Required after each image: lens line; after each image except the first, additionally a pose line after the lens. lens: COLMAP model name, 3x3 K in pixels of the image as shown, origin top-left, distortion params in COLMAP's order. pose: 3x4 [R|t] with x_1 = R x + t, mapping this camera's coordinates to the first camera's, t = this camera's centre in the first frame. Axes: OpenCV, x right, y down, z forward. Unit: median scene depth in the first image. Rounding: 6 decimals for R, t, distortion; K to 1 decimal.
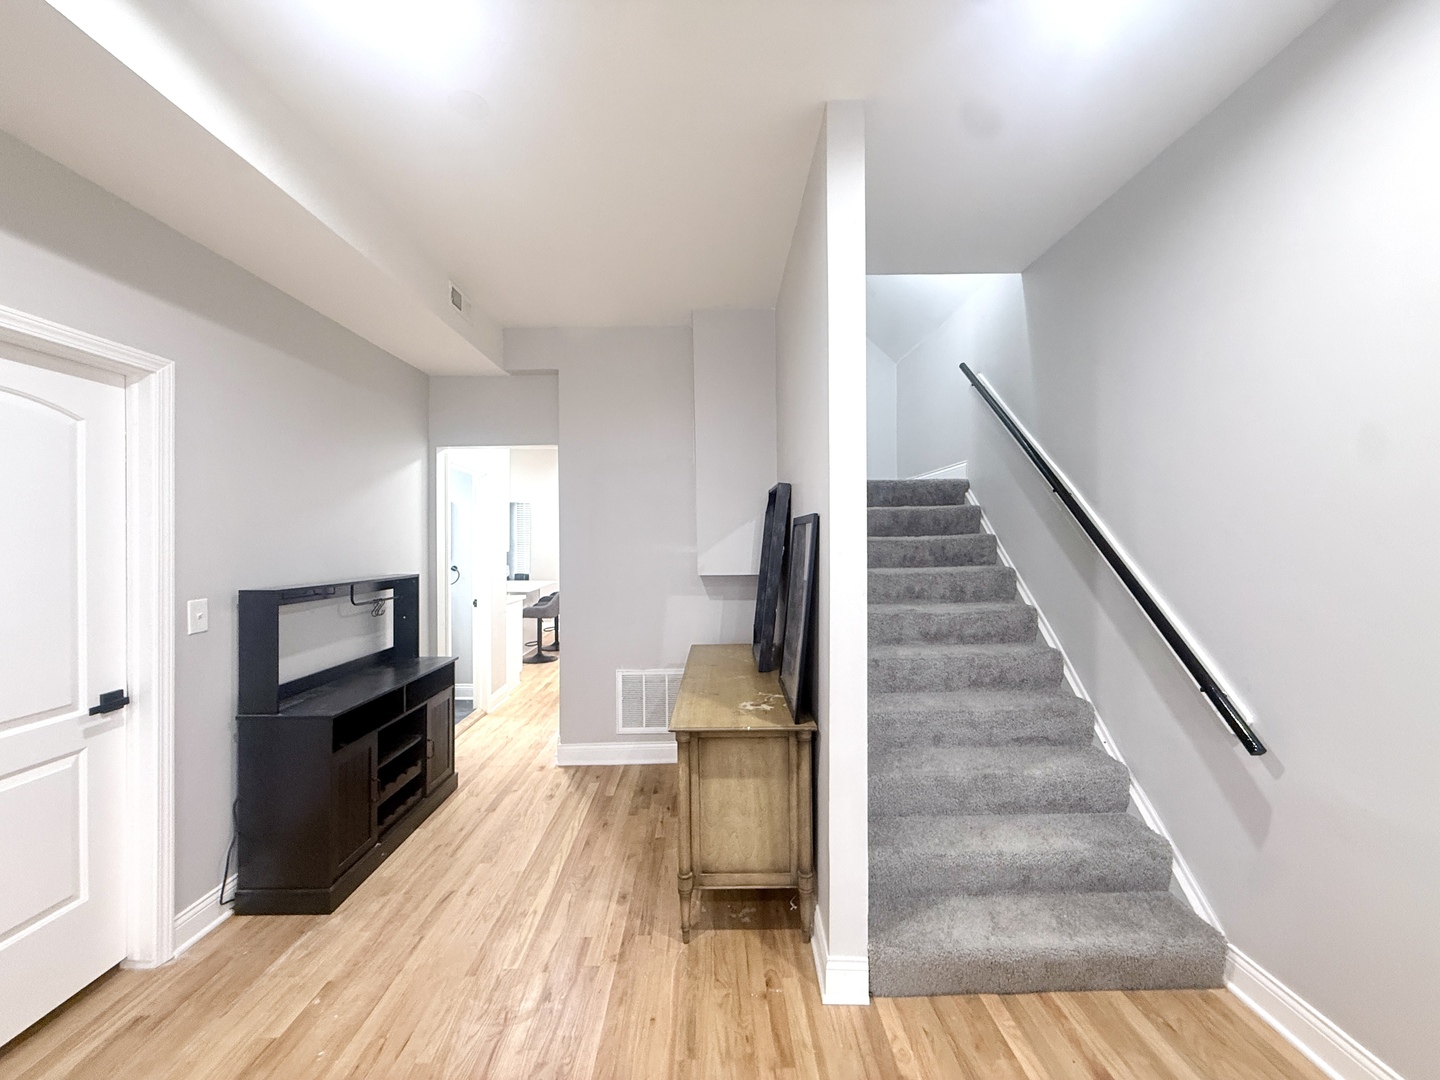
lens RADIAL K [[564.5, 0, 714.8], [0, 564.5, 543.2], [0, 0, 1]] dist [0.003202, 0.000085]
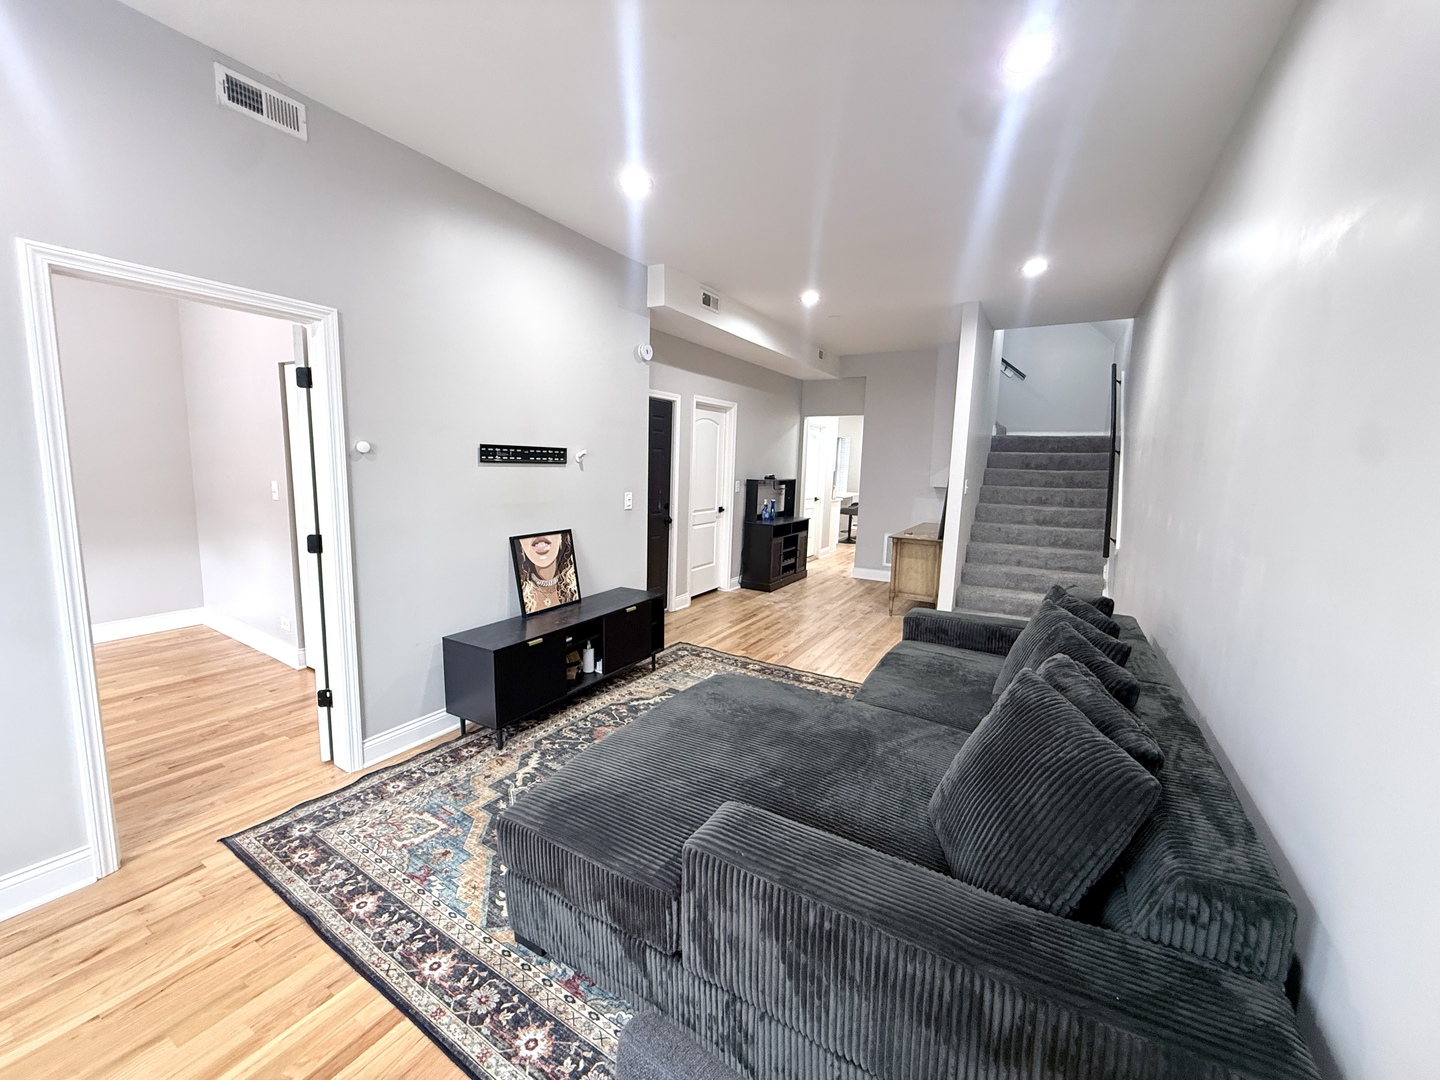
lens RADIAL K [[564.5, 0, 720.3], [0, 564.5, 531.3], [0, 0, 1]] dist [0.003202, 0.000085]
pose [[0.855029, 0.095446, -0.509721, 0.390766], [-0.038707, 0.991921, 0.120809, 0.003747], [0.517133, -0.083566, 0.851816, -1.118104]]
